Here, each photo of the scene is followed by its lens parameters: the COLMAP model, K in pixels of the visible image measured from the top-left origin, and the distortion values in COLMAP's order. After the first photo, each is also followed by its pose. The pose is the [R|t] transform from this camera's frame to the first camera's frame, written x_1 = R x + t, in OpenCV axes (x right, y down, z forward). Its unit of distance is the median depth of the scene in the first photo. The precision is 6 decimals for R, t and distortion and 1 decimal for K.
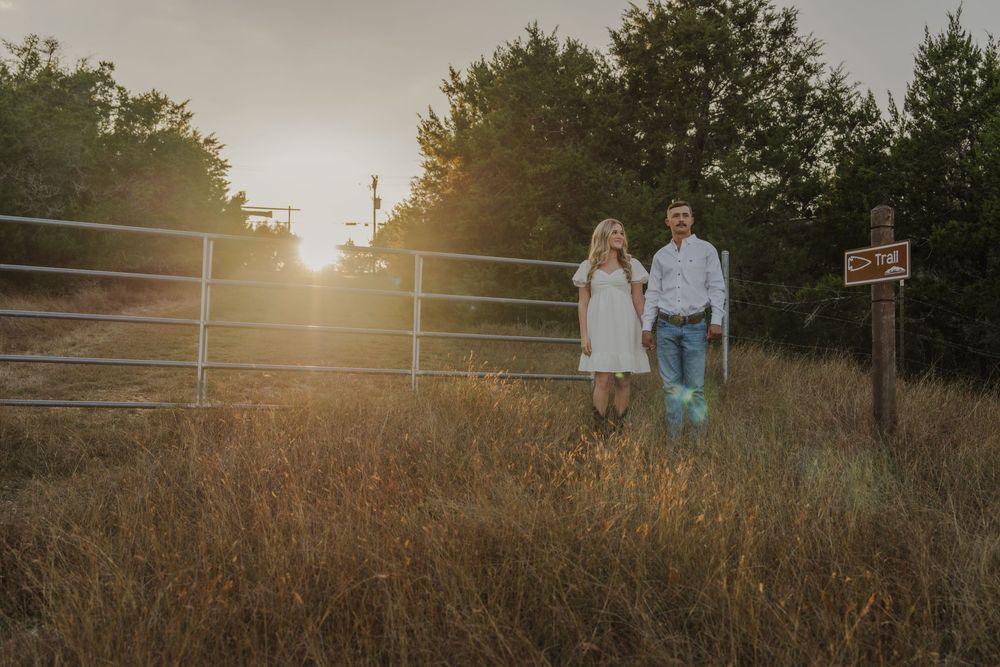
lens RADIAL K [[1021.7, 0, 507.1], [0, 1021.7, 335.7], [0, 0, 1]] dist [0.008275, 0.000000]
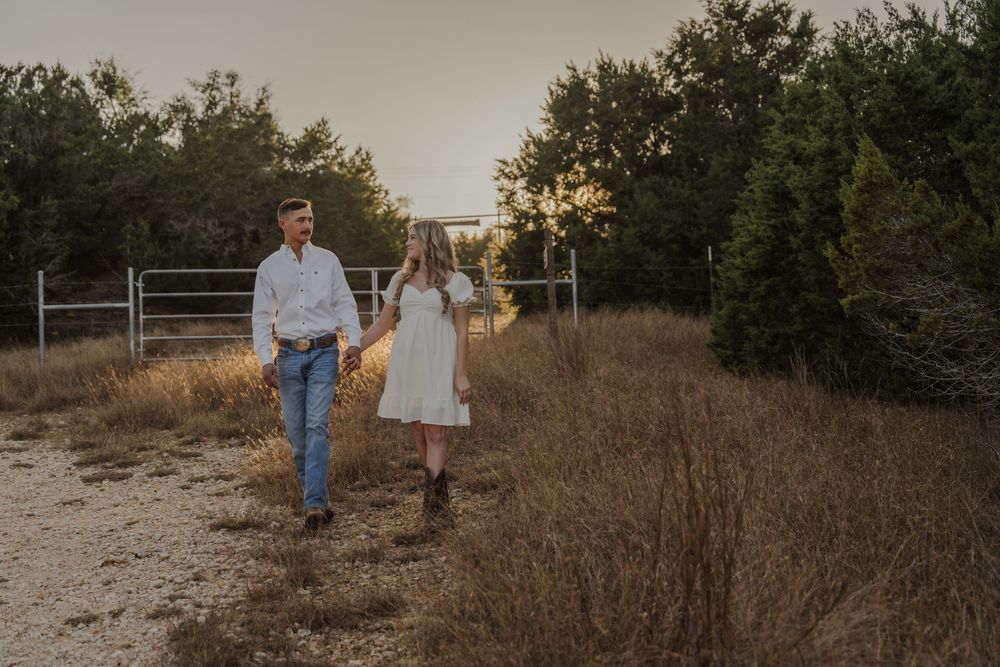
lens RADIAL K [[1429.7, 0, 495.5], [0, 1429.7, 336.7], [0, 0, 1]] dist [0.031599, 0.000000]
pose [[0.960775, -0.076551, -0.266555, 0.319022], [0.071213, 0.997020, -0.029648, 0.052428], [0.268030, 0.009502, 0.963364, -0.561118]]
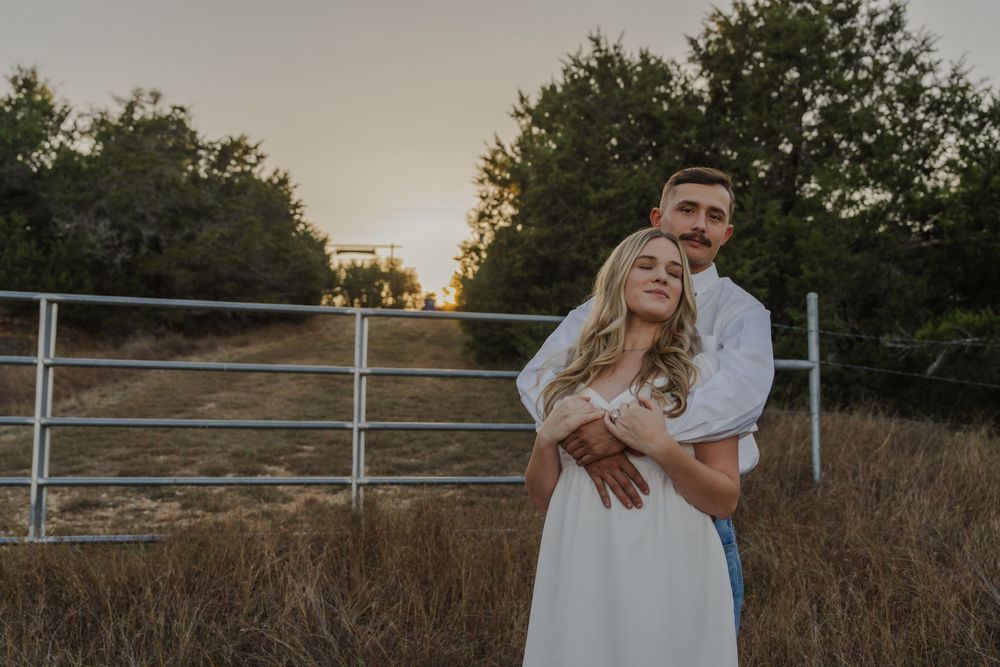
lens RADIAL K [[975.6, 0, 500.8], [0, 975.6, 347.7], [0, 0, 1]] dist [0.008918, 0.000000]
pose [[0.992412, -0.019350, -0.121427, 0.036591], [0.017624, 0.999728, -0.015279, -0.017517], [0.121690, 0.013023, 0.992483, 0.137467]]
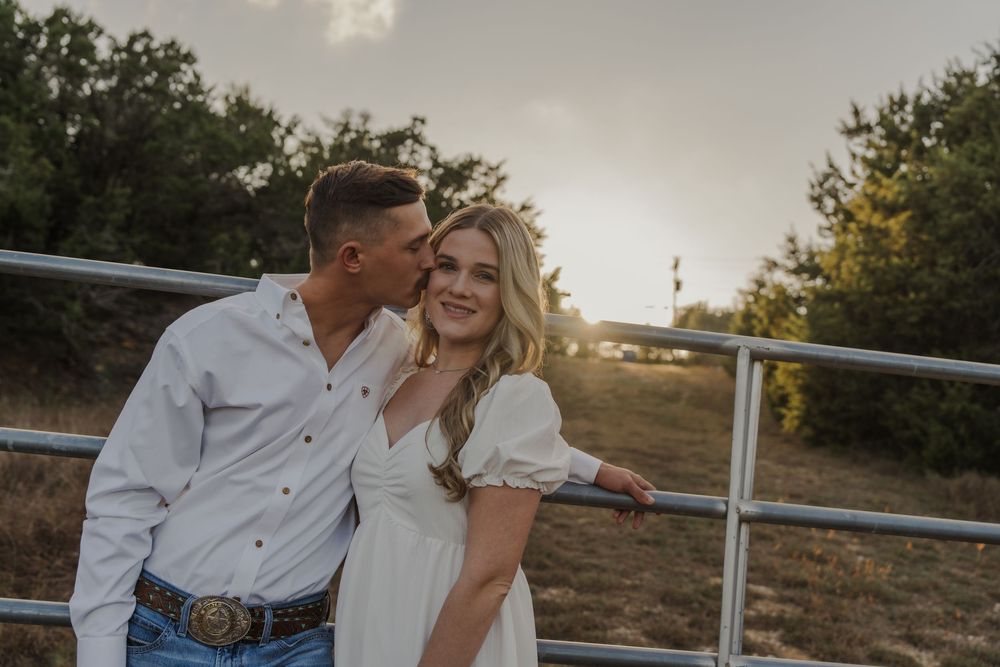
lens RADIAL K [[1021.7, 0, 495.2], [0, 1021.7, 325.3], [0, 0, 1]] dist [0.008275, 0.000000]
pose [[0.959651, 0.027588, -0.279837, -0.104515], [-0.052954, 0.995100, -0.083495, -0.028084], [0.276163, 0.094945, 0.956410, 0.264063]]
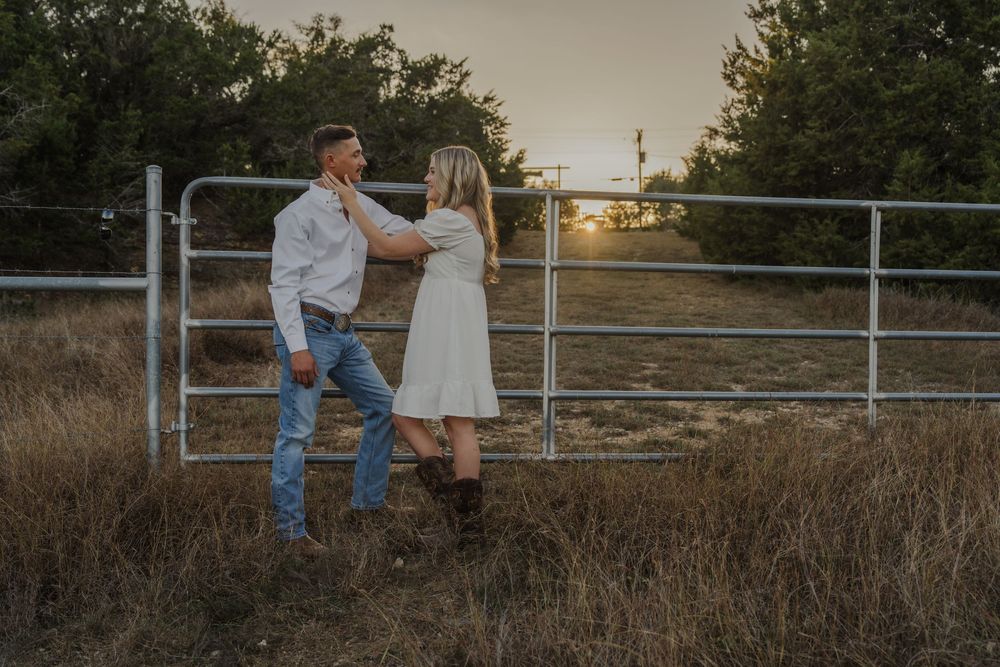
lens RADIAL K [[975.6, 0, 503.6], [0, 975.6, 336.4], [0, 0, 1]] dist [0.008918, 0.000000]
pose [[0.966096, -0.014488, -0.257776, -0.061367], [0.027547, 0.998509, 0.047120, -0.014022], [0.256709, -0.052623, 0.965055, 0.147272]]
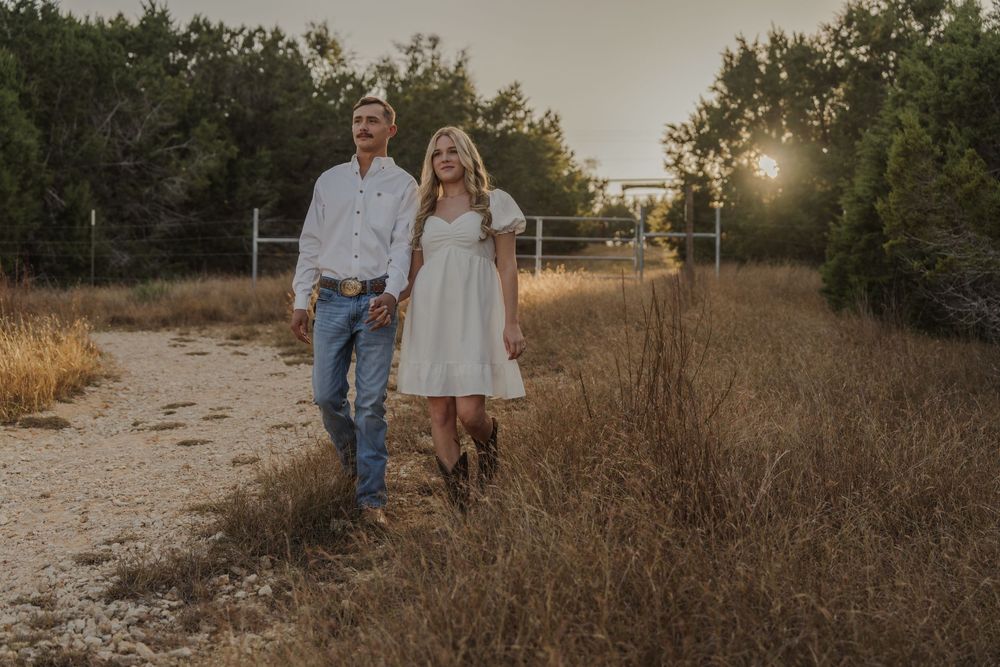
lens RADIAL K [[1422.2, 0, 493.8], [0, 1422.2, 337.4], [0, 0, 1]] dist [0.040678, 0.000000]
pose [[0.918018, -0.024692, -0.395768, 0.387624], [0.022769, 0.999695, -0.009557, 0.074876], [0.395883, -0.000238, 0.918301, -0.675148]]
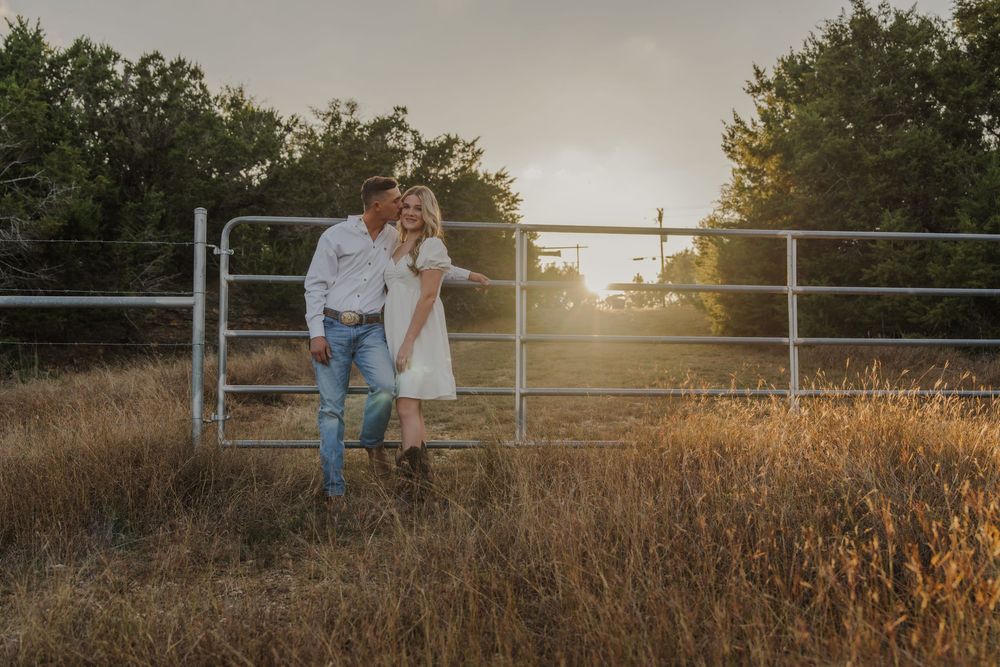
lens RADIAL K [[1021.7, 0, 505.1], [0, 1021.7, 331.9], [0, 0, 1]] dist [0.008275, 0.000000]
pose [[0.959830, -0.052167, -0.275689, -0.033798], [0.040732, 0.998062, -0.047049, 0.007266], [0.277609, 0.033930, 0.960095, 0.090332]]
